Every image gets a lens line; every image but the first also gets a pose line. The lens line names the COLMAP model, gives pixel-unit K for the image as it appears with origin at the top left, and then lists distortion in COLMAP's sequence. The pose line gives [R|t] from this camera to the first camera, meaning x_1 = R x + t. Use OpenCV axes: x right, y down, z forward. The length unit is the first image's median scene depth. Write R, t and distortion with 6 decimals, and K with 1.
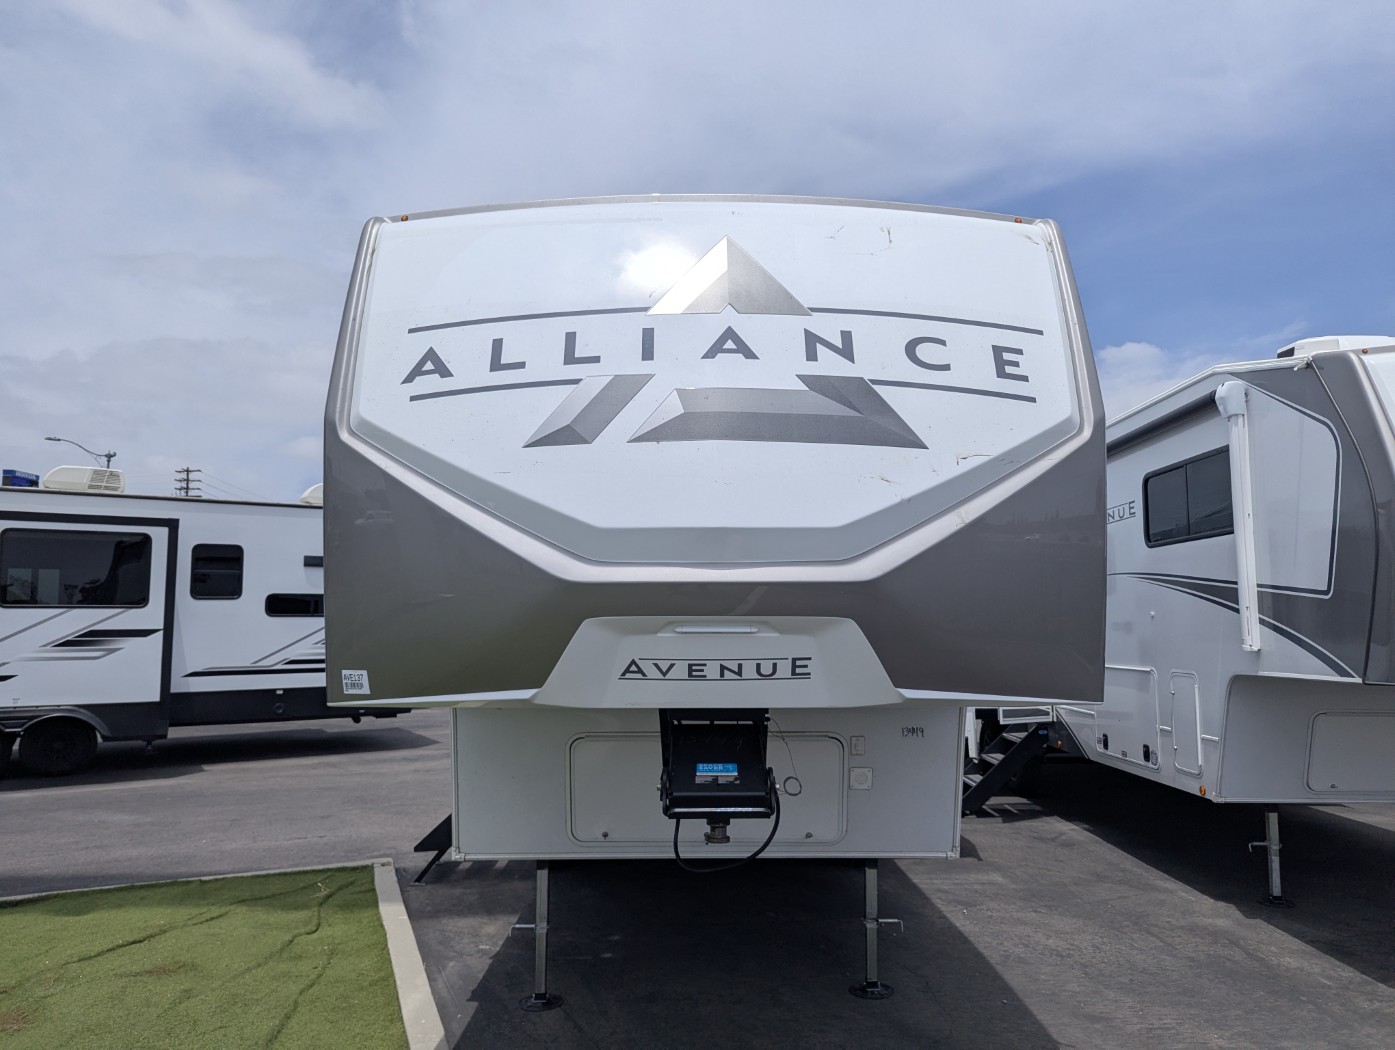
lens RADIAL K [[994.1, 0, 719.3], [0, 994.1, 544.3], [0, 0, 1]] dist [0.040312, -0.028961]
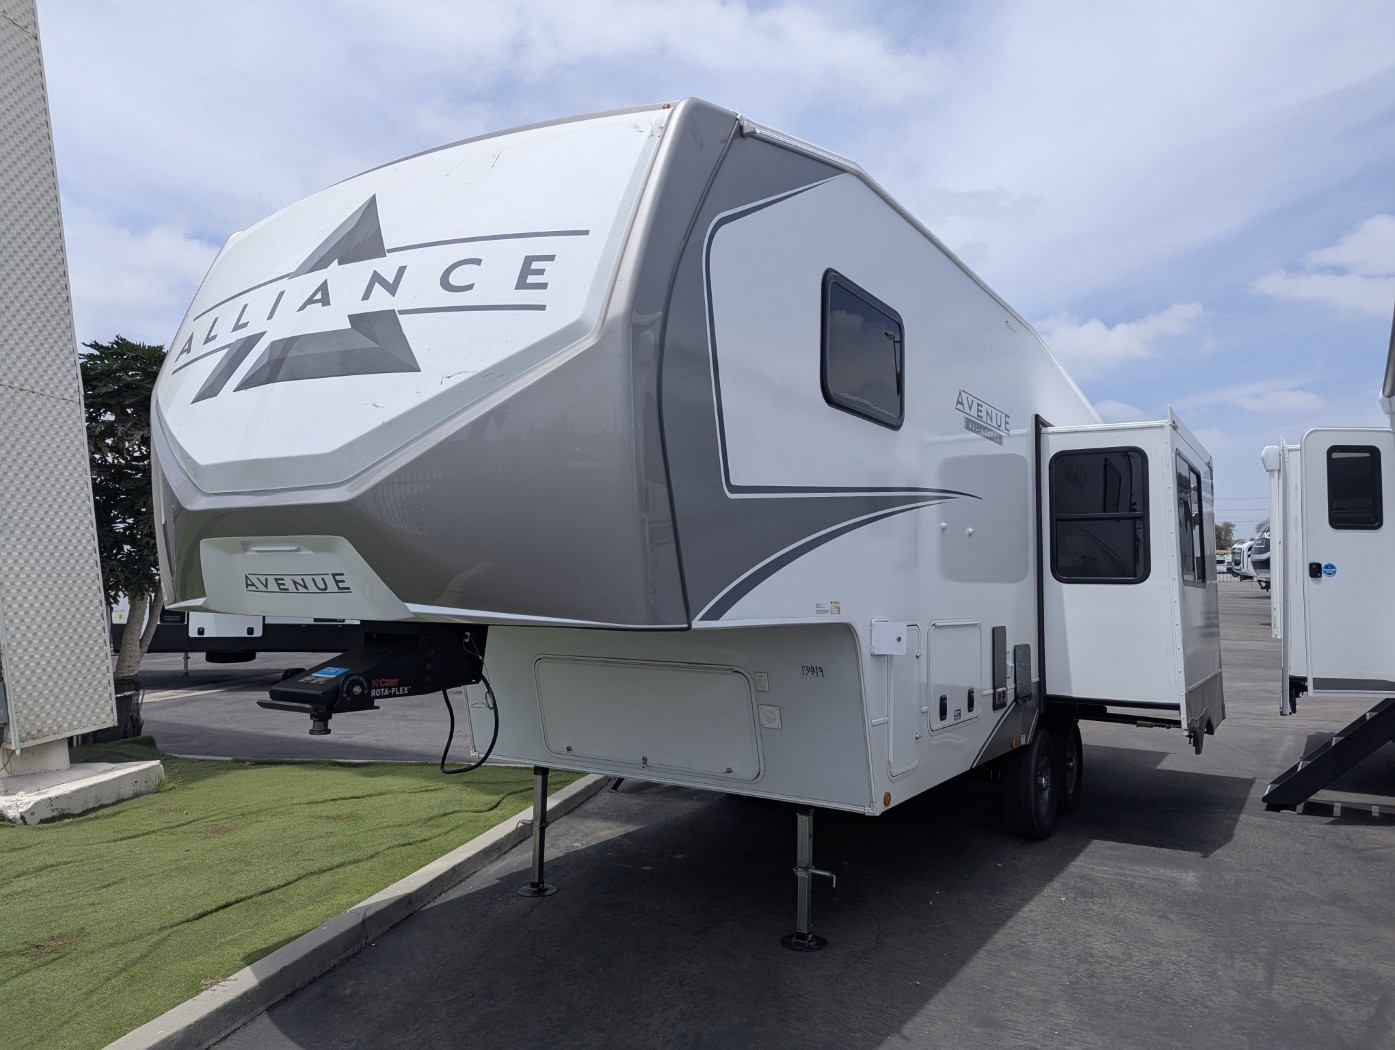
lens RADIAL K [[994.1, 0, 708.4], [0, 994.1, 529.0], [0, 0, 1]] dist [0.040312, -0.028961]
pose [[0.835212, -0.019658, -0.549577, 0.683074], [0.036095, 0.999166, 0.019115, 0.038662], [0.548743, -0.035802, 0.835224, 0.199073]]
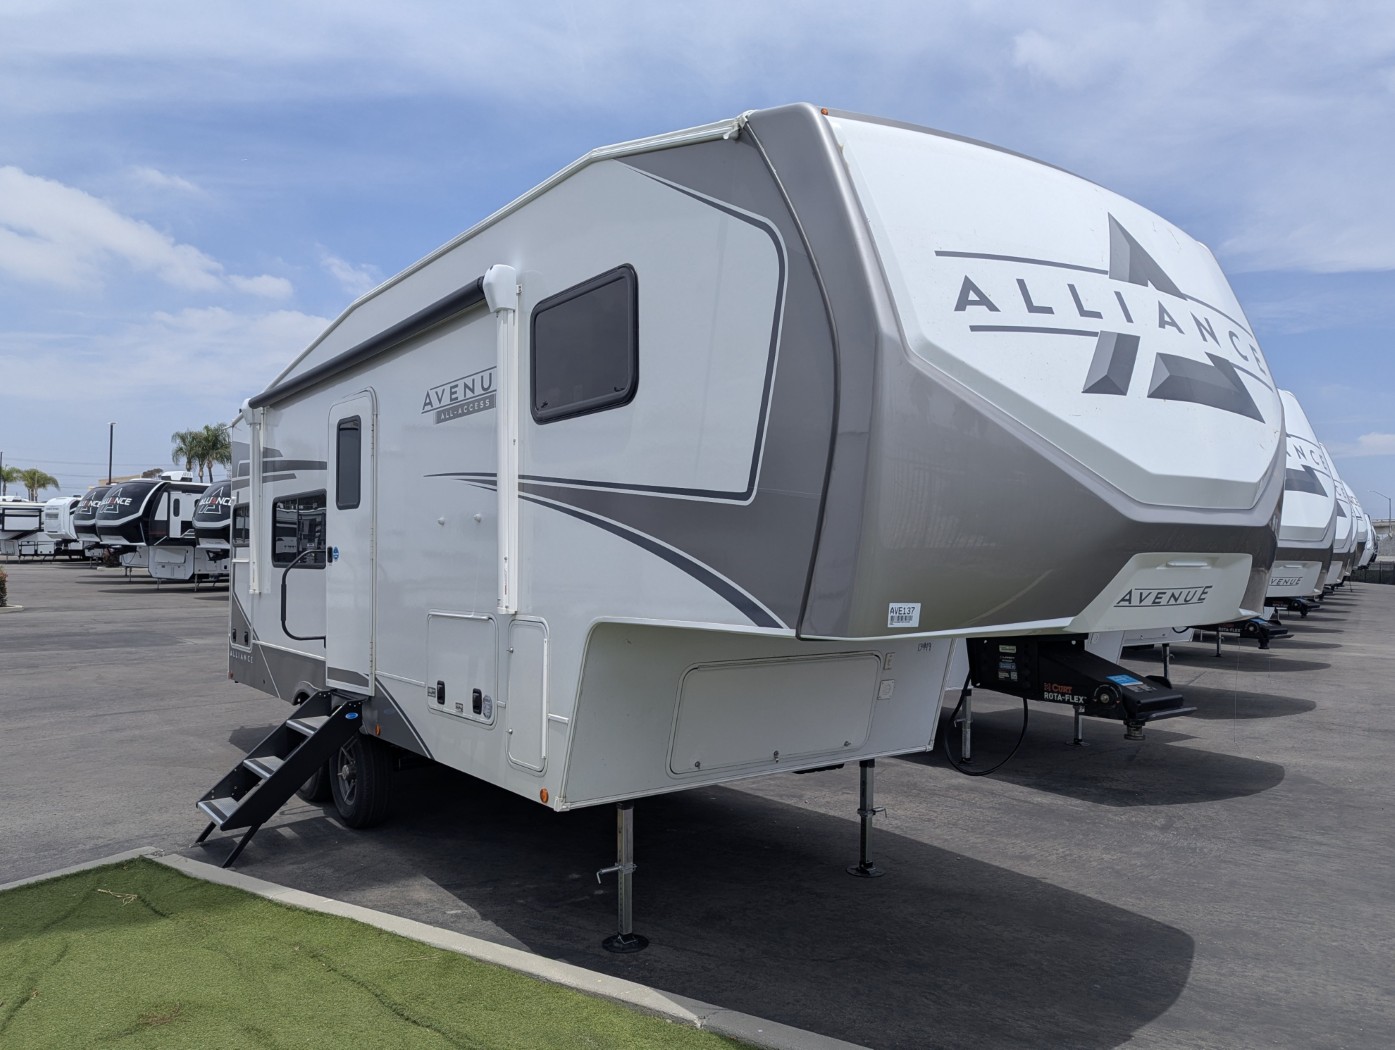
lens RADIAL K [[994.1, 0, 710.5], [0, 994.1, 548.3], [0, 0, 1]] dist [0.040312, -0.028961]
pose [[0.813470, 0.009231, 0.581533, -0.753073], [-0.055864, 0.996491, 0.062326, 0.016180], [-0.578917, -0.083187, 0.811132, 0.229600]]
